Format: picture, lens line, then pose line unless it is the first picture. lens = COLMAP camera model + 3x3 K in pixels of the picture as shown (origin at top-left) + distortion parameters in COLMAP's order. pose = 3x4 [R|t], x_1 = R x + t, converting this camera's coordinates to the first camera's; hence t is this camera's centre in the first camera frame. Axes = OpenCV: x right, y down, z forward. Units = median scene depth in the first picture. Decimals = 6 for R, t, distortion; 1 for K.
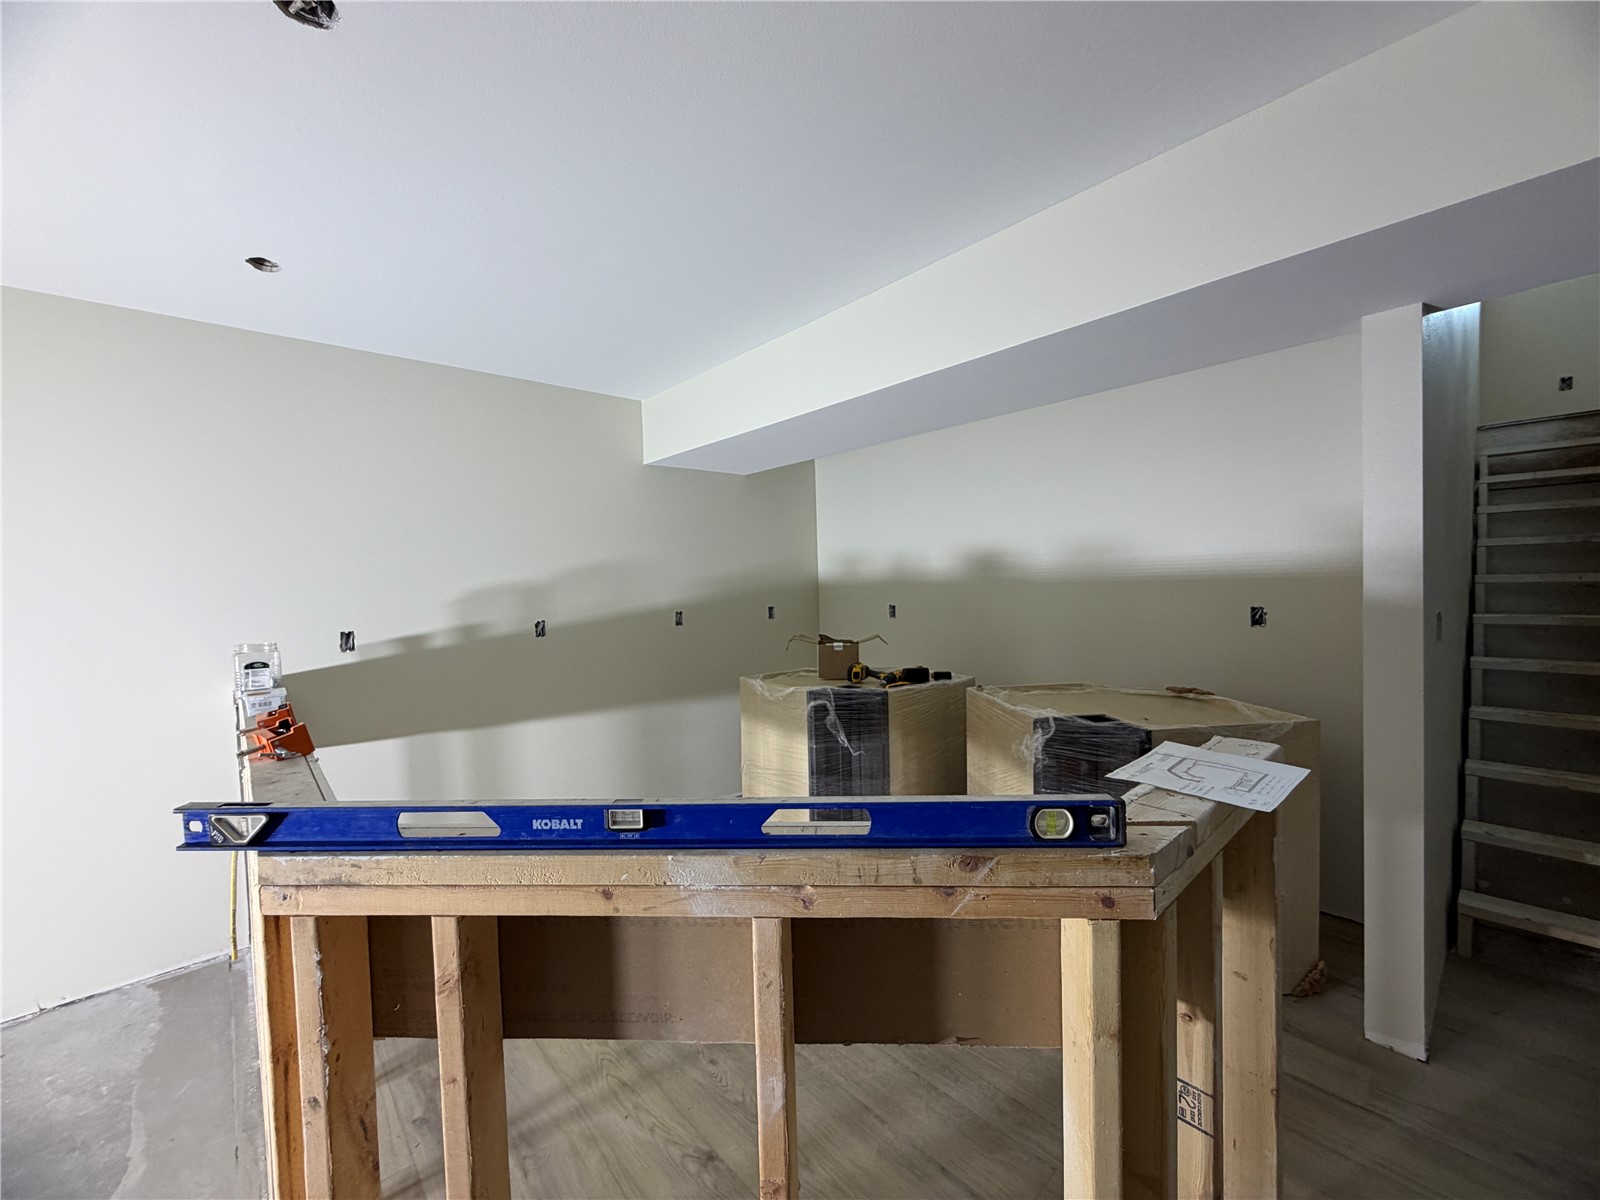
lens RADIAL K [[636.4, 0, 795.7], [0, 636.4, 602.1], [0, 0, 1]] dist [-0.000540, -0.000142]
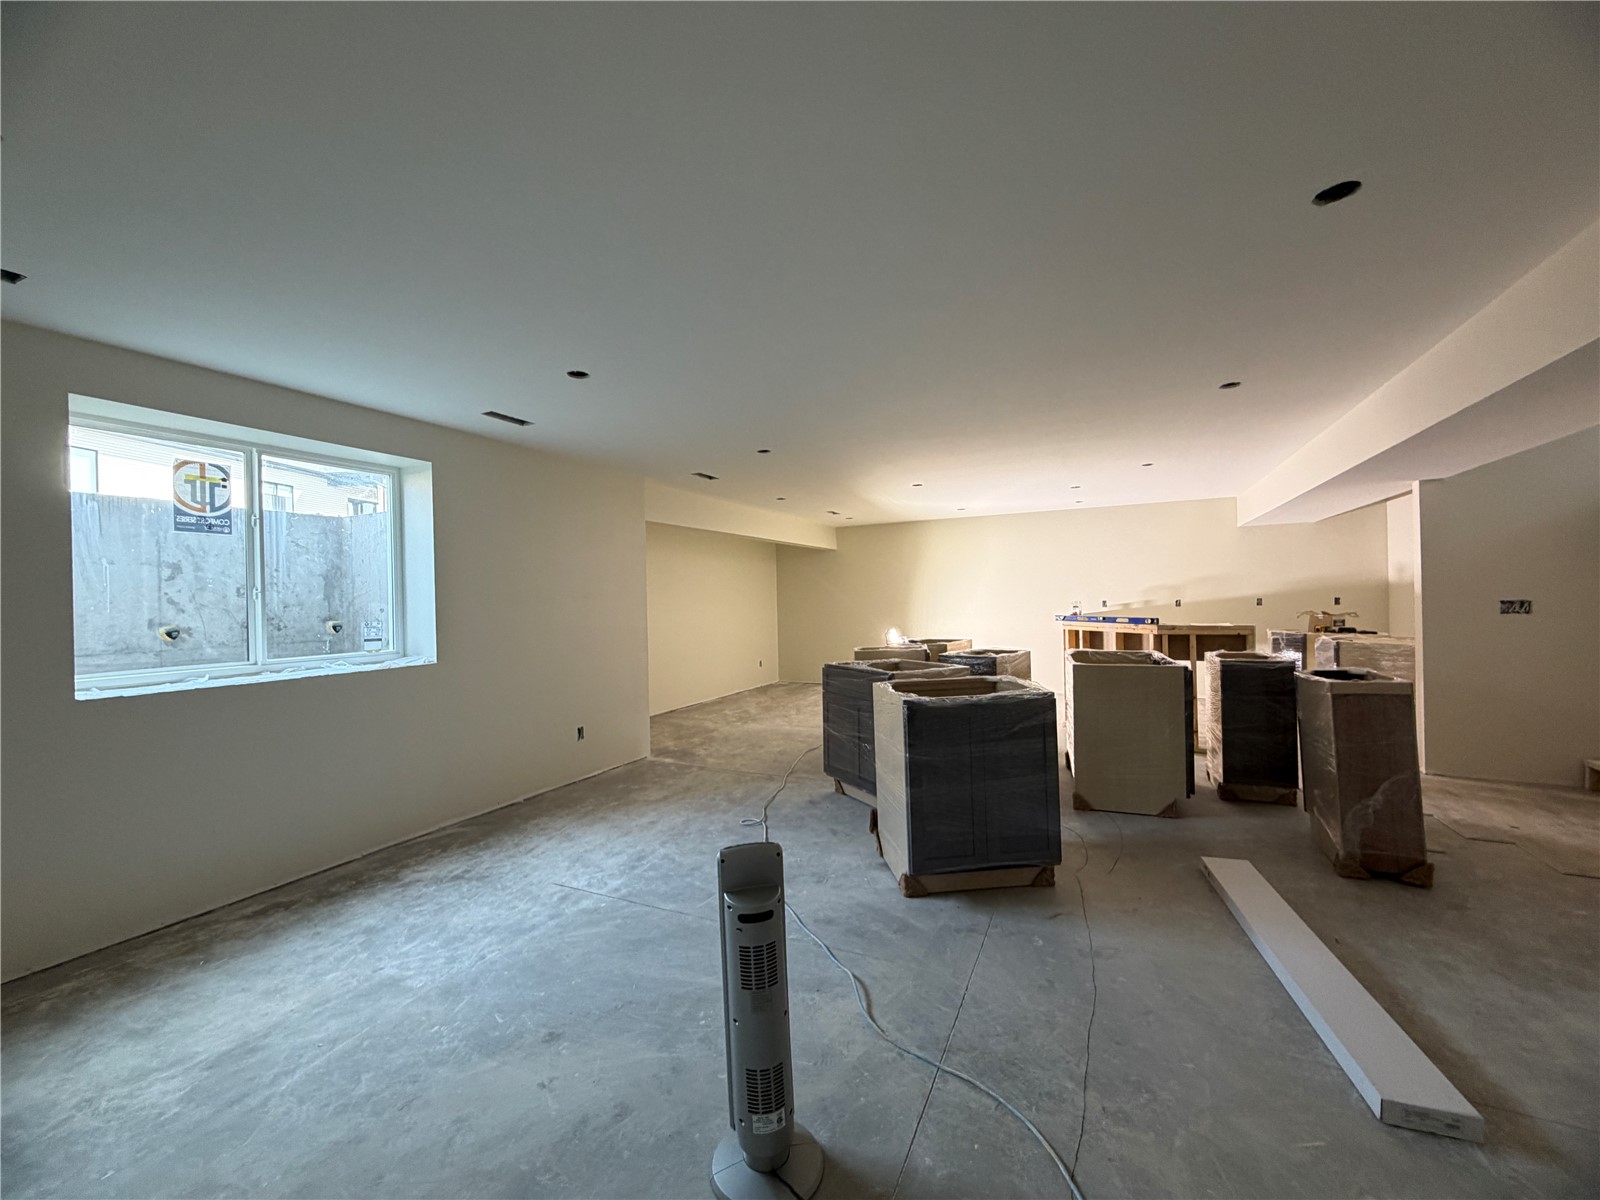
lens RADIAL K [[636.4, 0, 795.7], [0, 636.4, 602.1], [0, 0, 1]] dist [-0.000540, -0.000142]
pose [[0.369598, 0.025269, -0.928848, 1.500293], [-0.021093, 0.999601, 0.018800, 0.028105], [0.928952, 0.012644, 0.369983, -1.425634]]
